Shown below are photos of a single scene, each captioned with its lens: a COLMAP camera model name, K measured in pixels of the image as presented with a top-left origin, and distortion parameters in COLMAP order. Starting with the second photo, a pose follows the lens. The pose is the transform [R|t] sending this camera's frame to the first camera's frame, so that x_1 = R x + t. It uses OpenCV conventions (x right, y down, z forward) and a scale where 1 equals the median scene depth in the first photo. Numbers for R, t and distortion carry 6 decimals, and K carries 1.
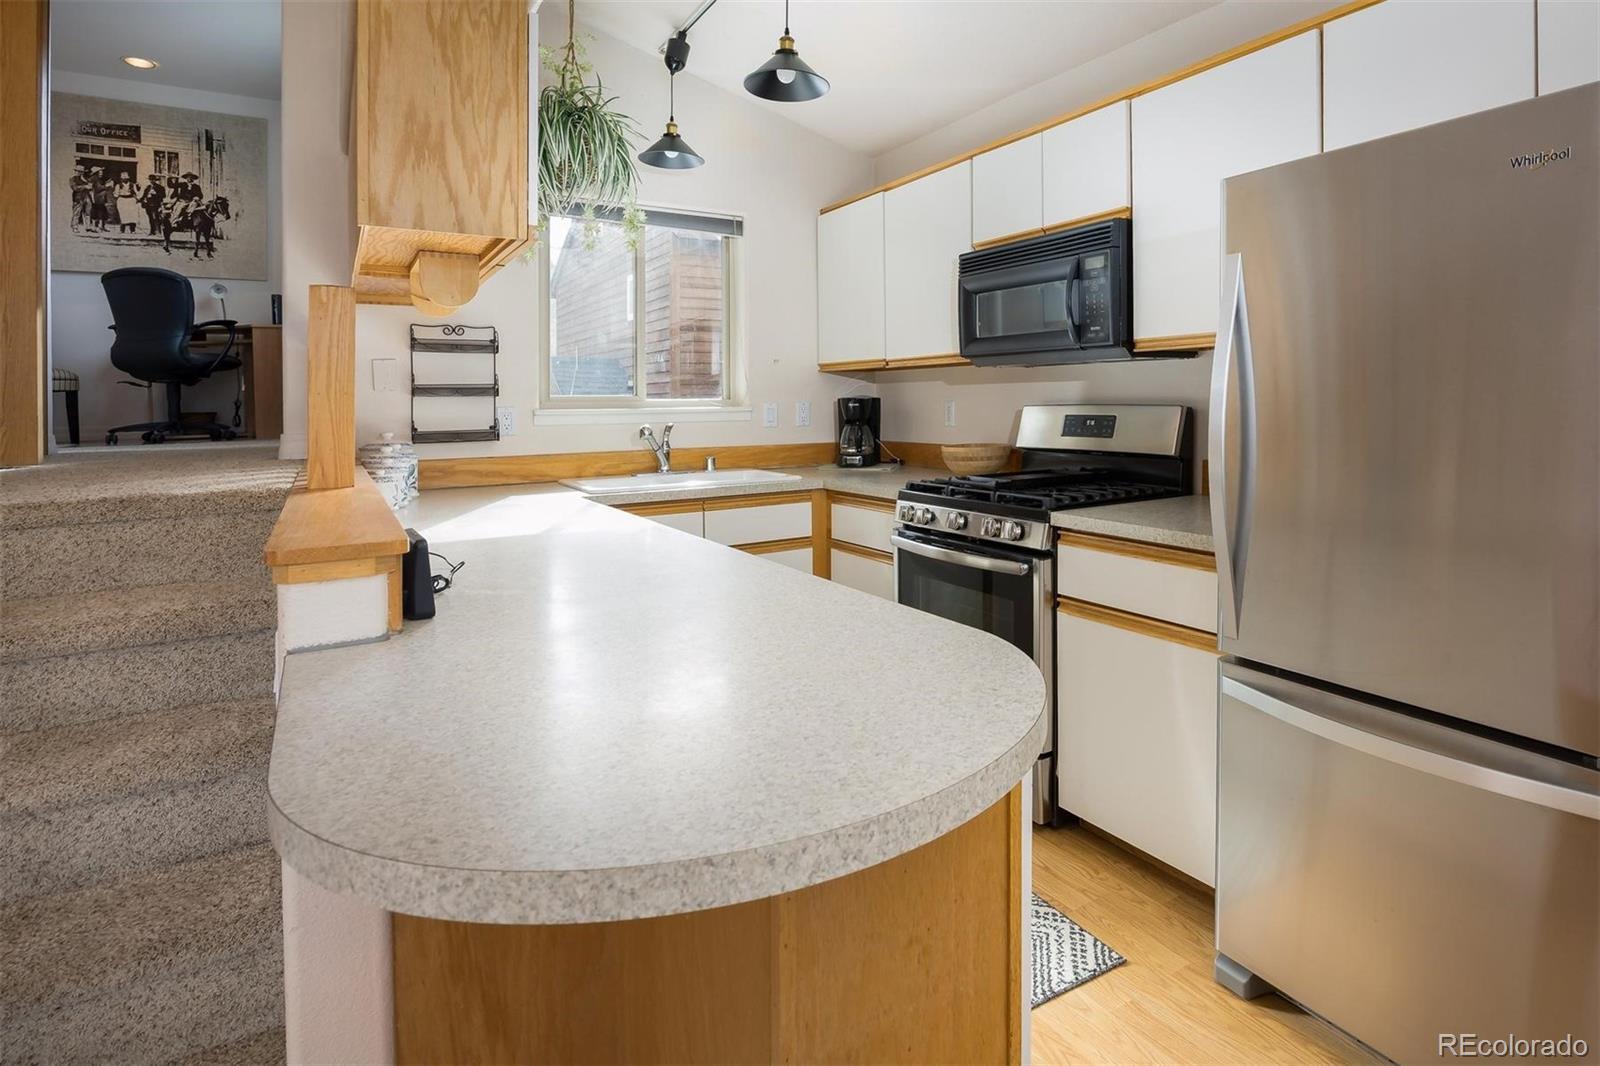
lens RADIAL K [[780.7, 0, 877.6], [0, 780.7, 392.8], [0, 0, 1]] dist [-0.014868, -0.000327]
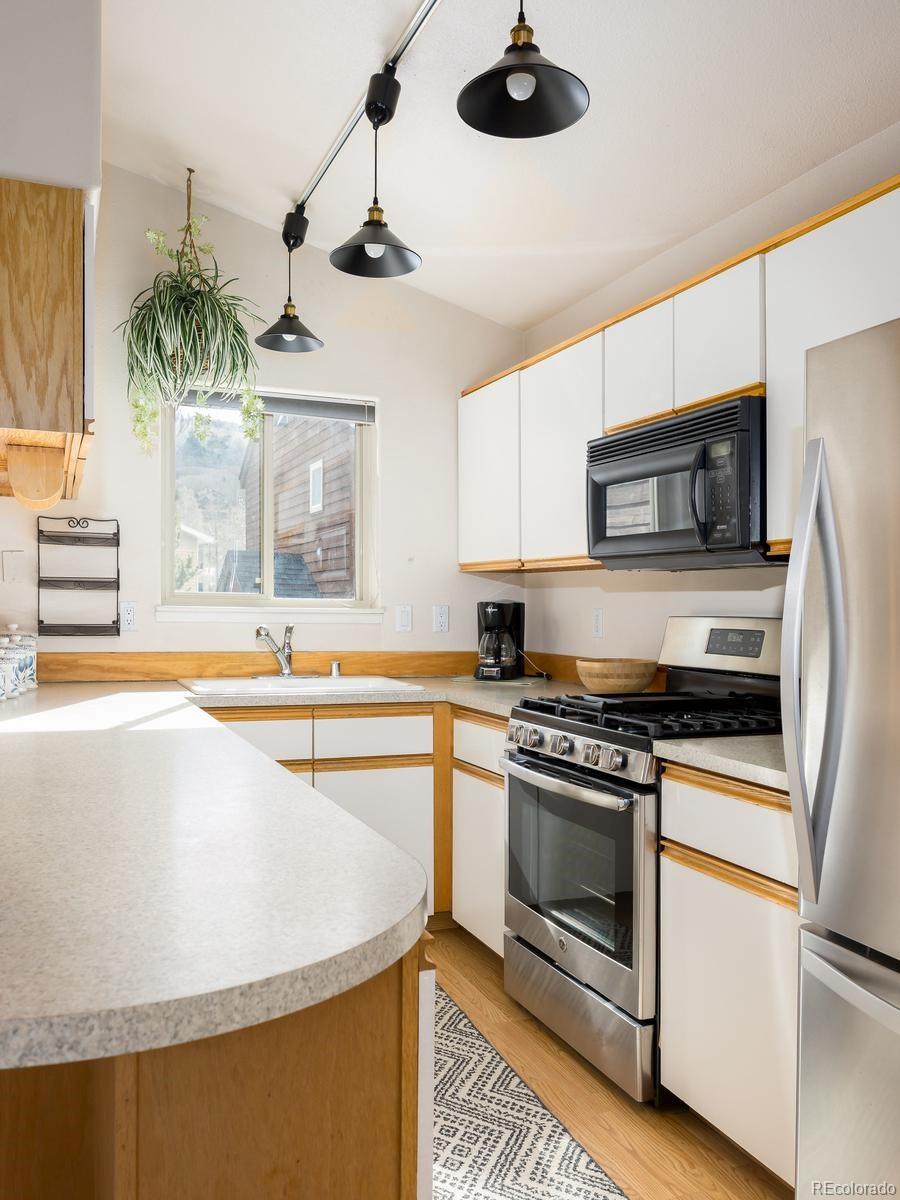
lens RADIAL K [[894.0, 0, 450.0], [0, 894.0, 600.0], [0, 0, 1]] dist [-0.006837, -0.000779]
pose [[0.976179, 0.026263, -0.215371, 0.174560], [-0.025184, 0.999653, 0.007753, -0.003288], [0.215500, -0.002144, 0.976502, -0.009519]]
